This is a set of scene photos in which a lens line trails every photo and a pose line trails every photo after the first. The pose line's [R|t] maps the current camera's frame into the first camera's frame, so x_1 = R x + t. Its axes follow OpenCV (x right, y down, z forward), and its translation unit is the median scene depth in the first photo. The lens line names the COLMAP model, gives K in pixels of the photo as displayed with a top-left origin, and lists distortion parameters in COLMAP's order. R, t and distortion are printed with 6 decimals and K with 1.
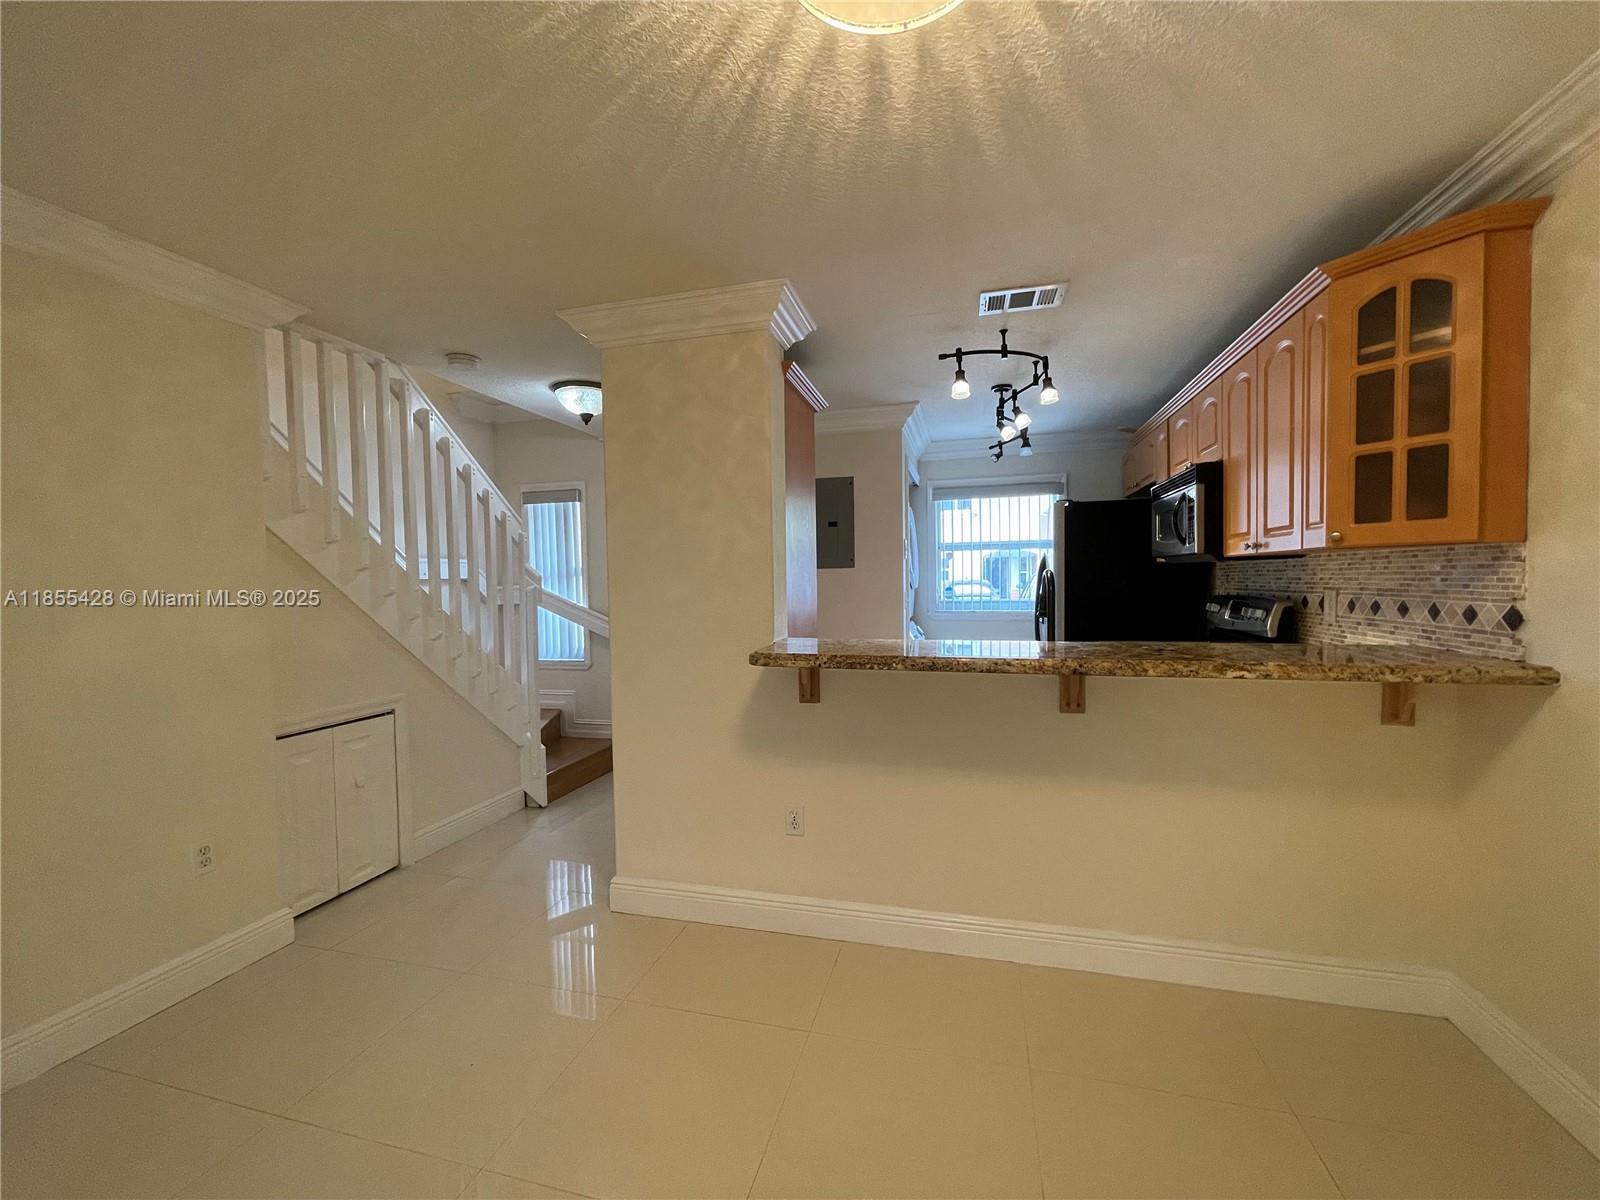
lens RADIAL K [[641.2, 0, 803.7], [0, 641.2, 607.9], [0, 0, 1]] dist [-0.001199, 0.000121]
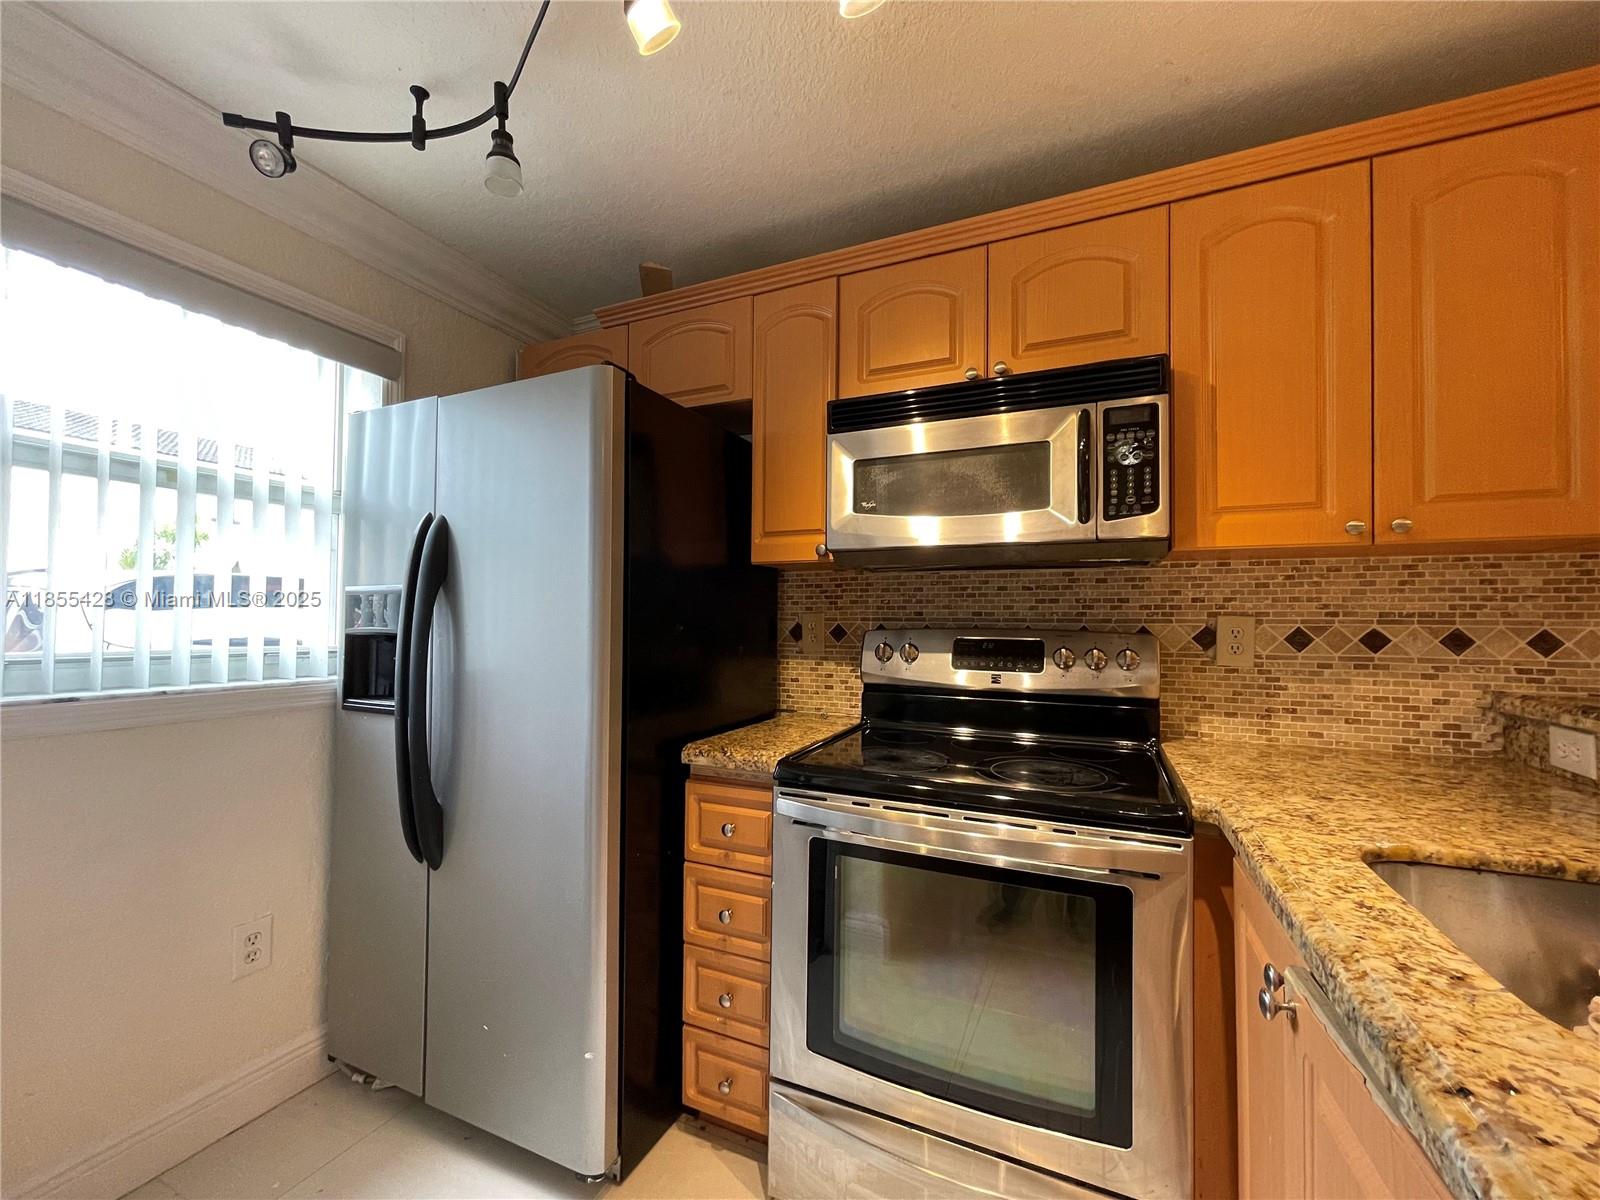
lens RADIAL K [[647.9, 0, 796.4], [0, 647.9, 608.3], [0, 0, 1]] dist [0.001856, -0.000581]
pose [[0.162531, 0.038885, 0.985937, 0.073138], [0.030036, 0.998565, -0.044334, -0.015104], [-0.986246, 0.036819, 0.161130, 0.975019]]
